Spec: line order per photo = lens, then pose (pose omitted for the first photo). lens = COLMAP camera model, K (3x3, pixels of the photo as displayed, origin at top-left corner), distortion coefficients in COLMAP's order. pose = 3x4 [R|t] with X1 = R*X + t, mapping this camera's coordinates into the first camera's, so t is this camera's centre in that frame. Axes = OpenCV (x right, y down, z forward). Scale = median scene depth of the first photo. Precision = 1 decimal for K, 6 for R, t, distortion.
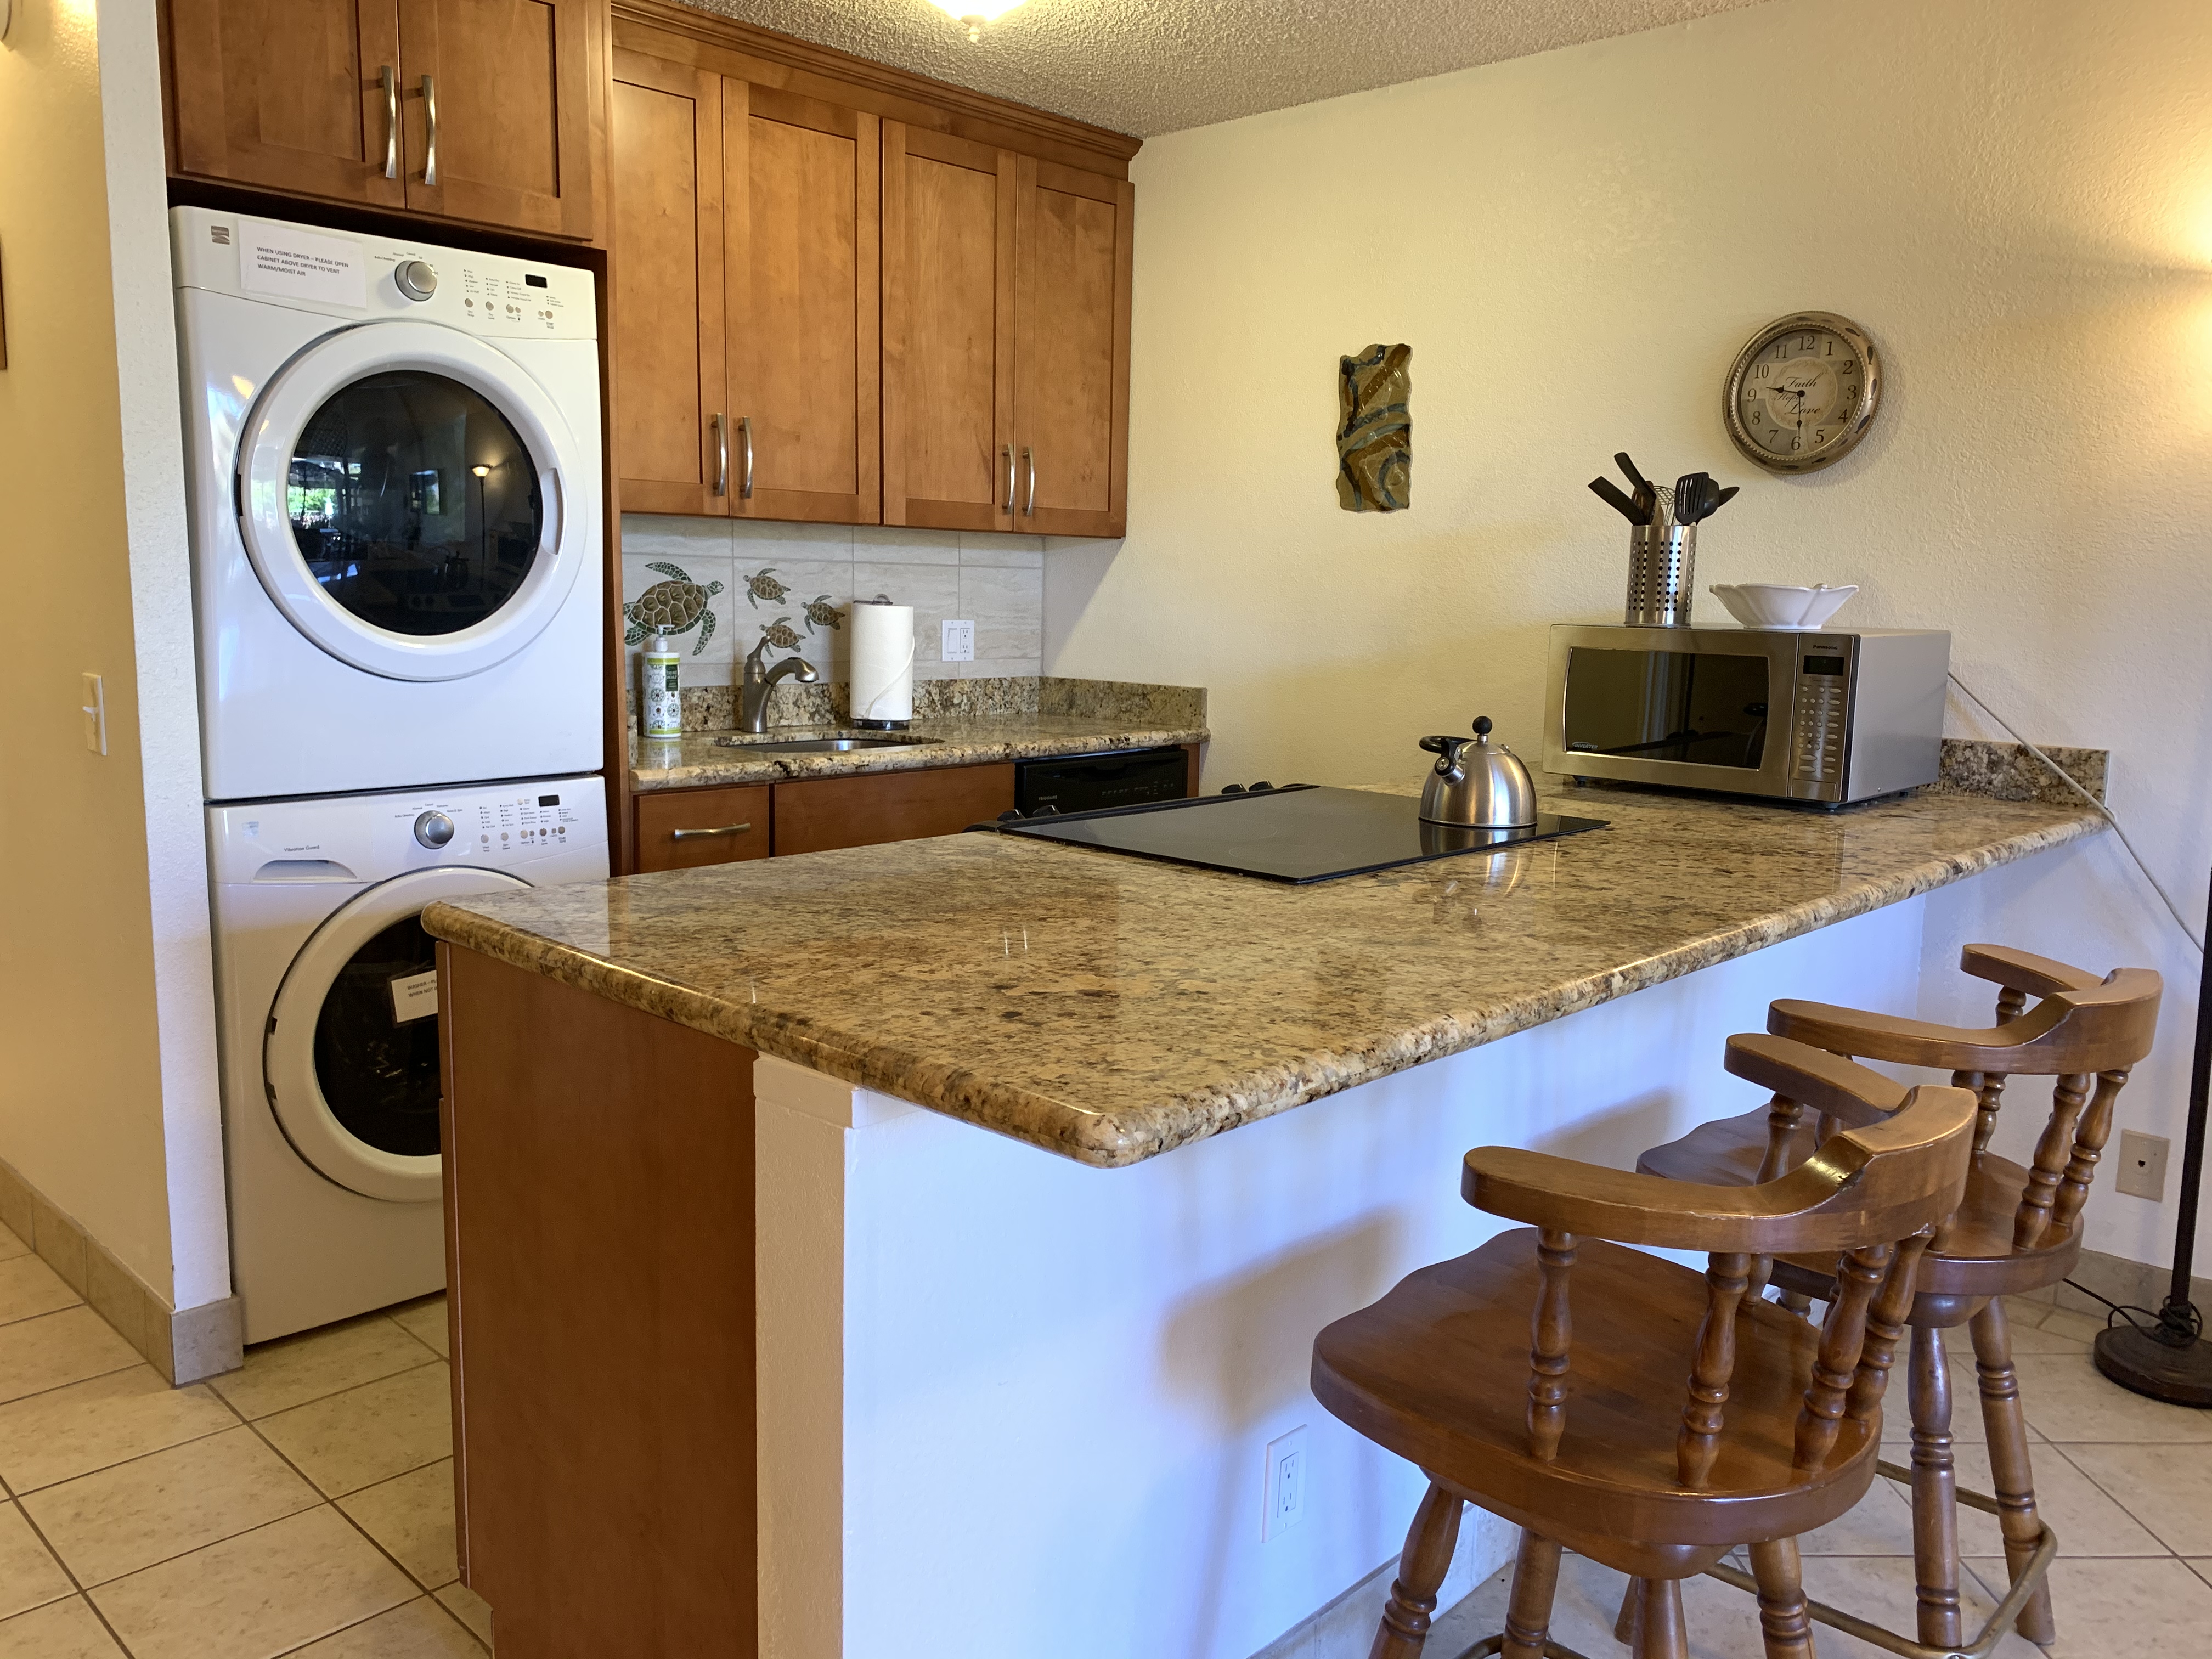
lens RADIAL K [[1836.1, 0, 1106.0], [0, 1836.1, 829.5], [0, 0, 1]] dist [0.048454, -0.004084]
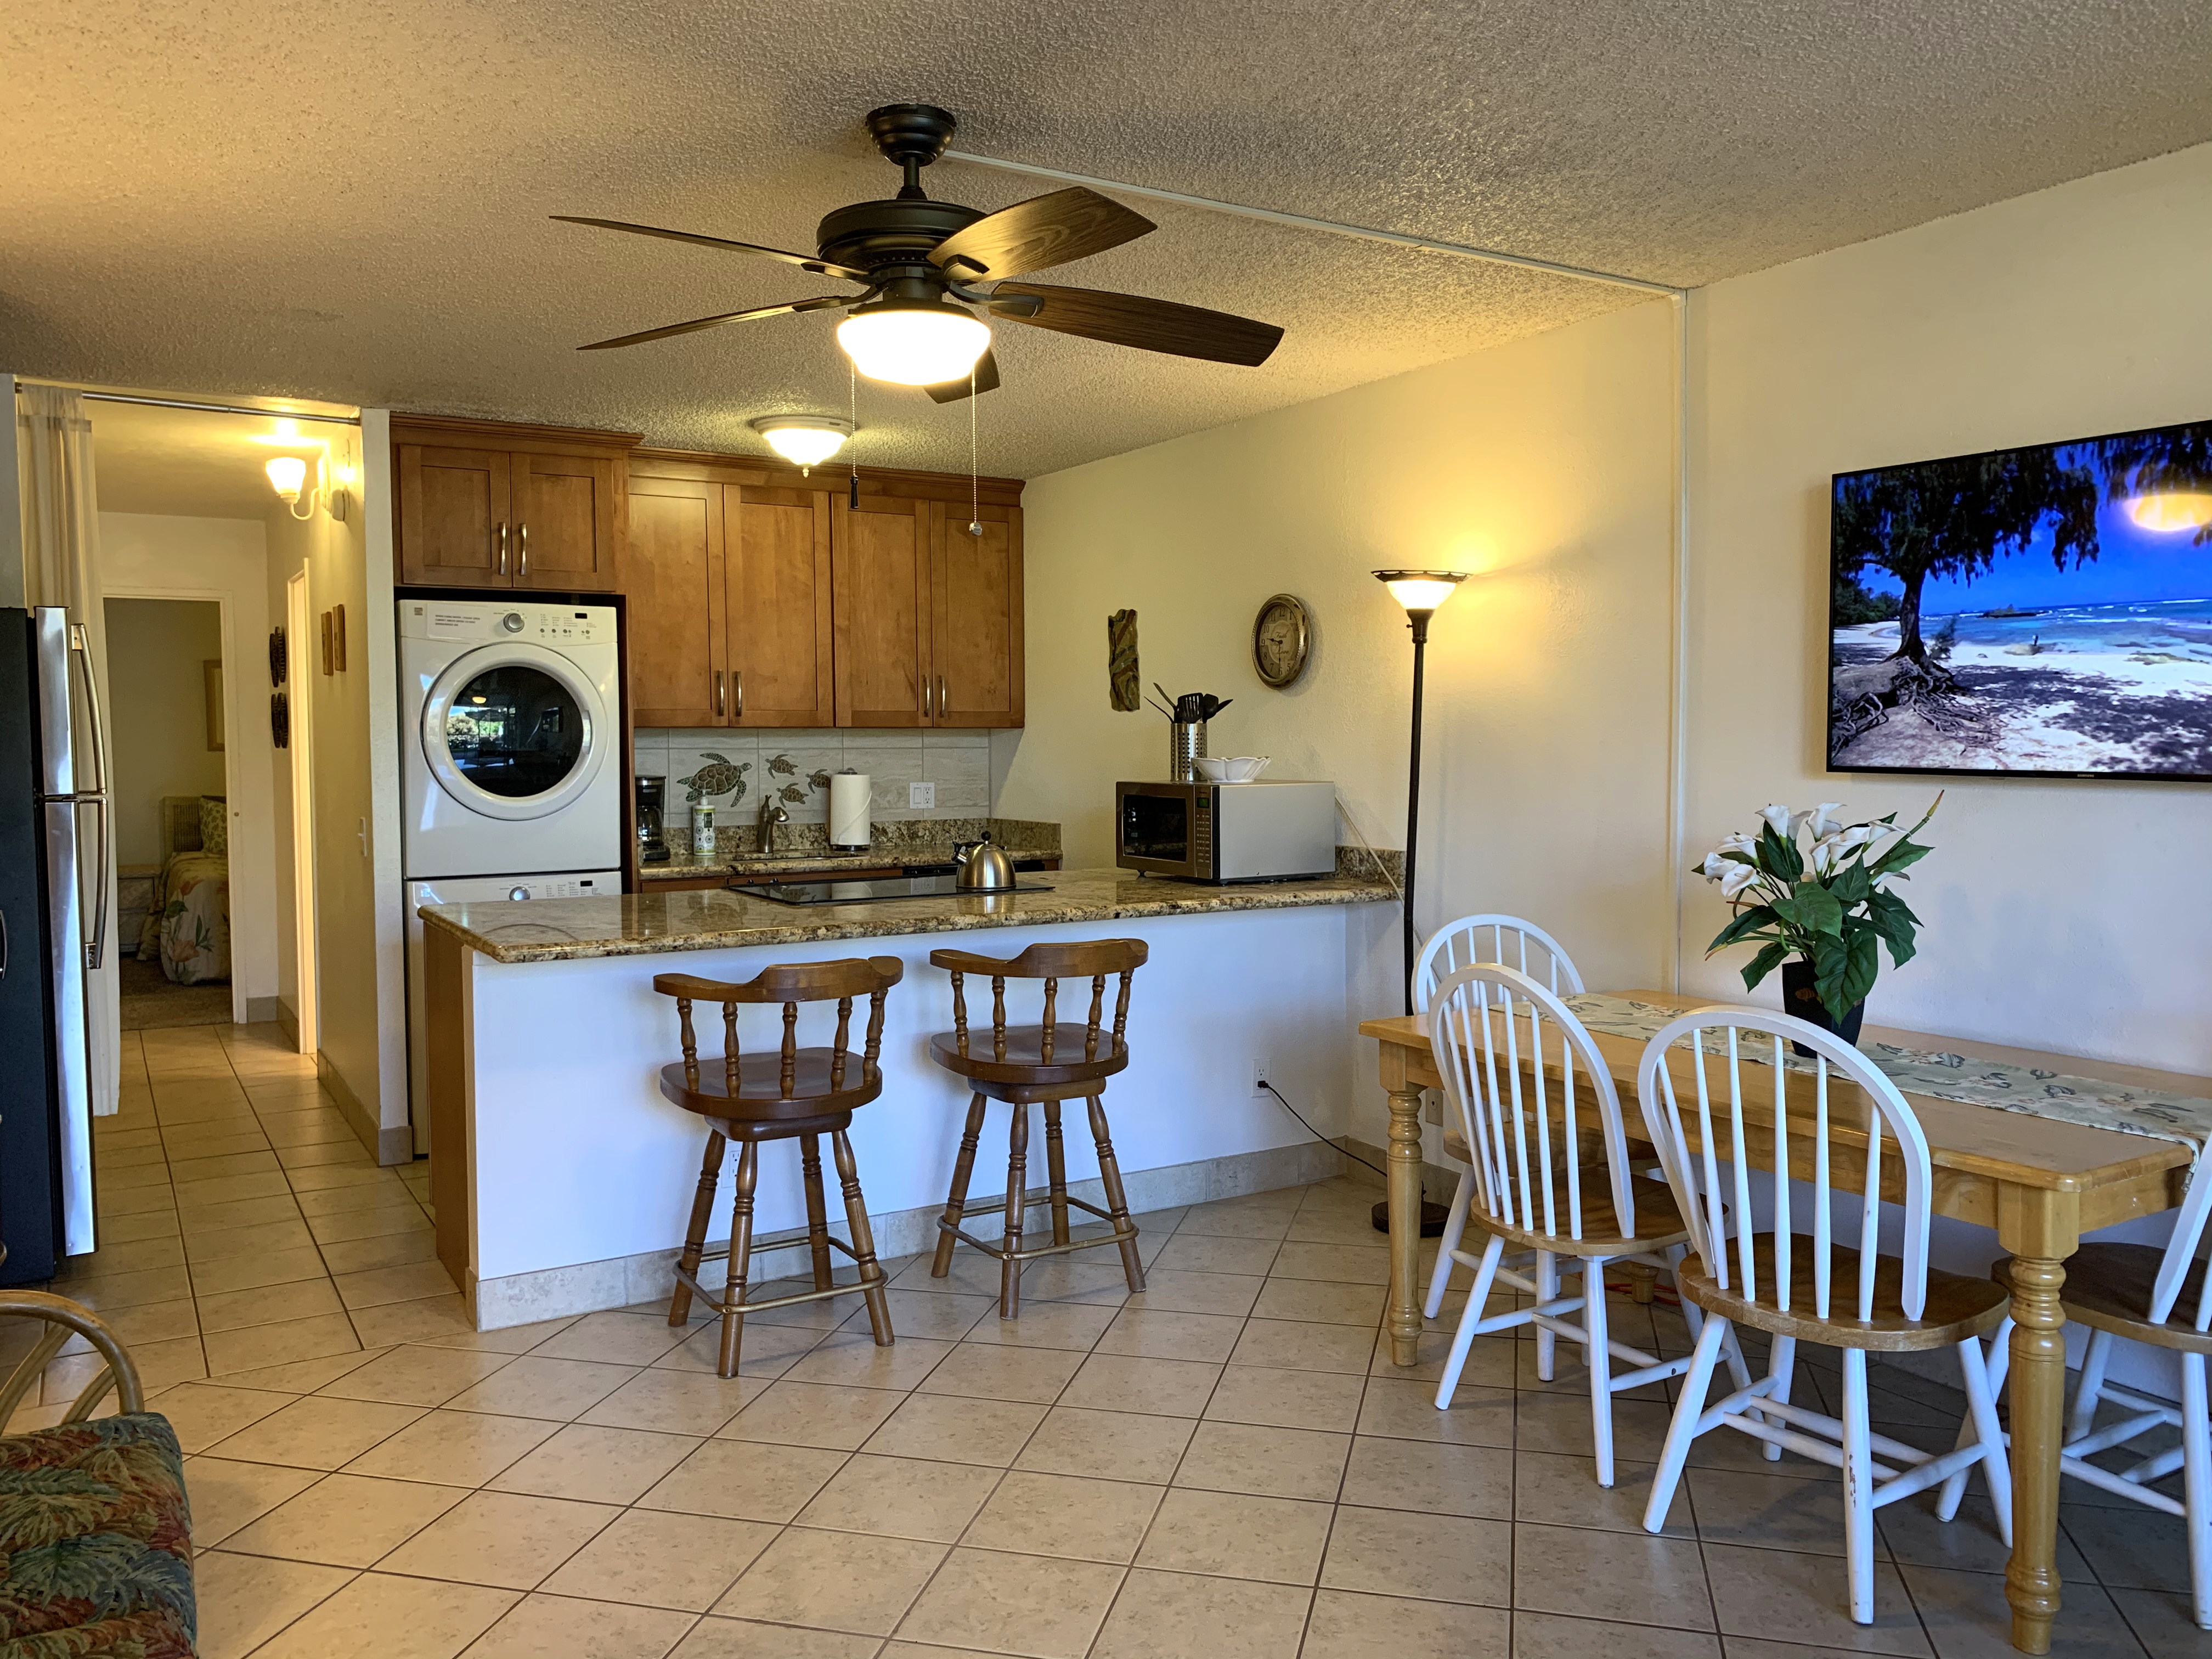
lens RADIAL K [[1836.1, 0, 1106.0], [0, 1836.1, 829.5], [0, 0, 1]] dist [0.048454, -0.004084]
pose [[0.966534, -0.010147, -0.256336, 0.562700], [-0.011659, 0.996447, -0.083408, 0.064958], [0.256272, 0.083606, 0.962982, -0.552469]]
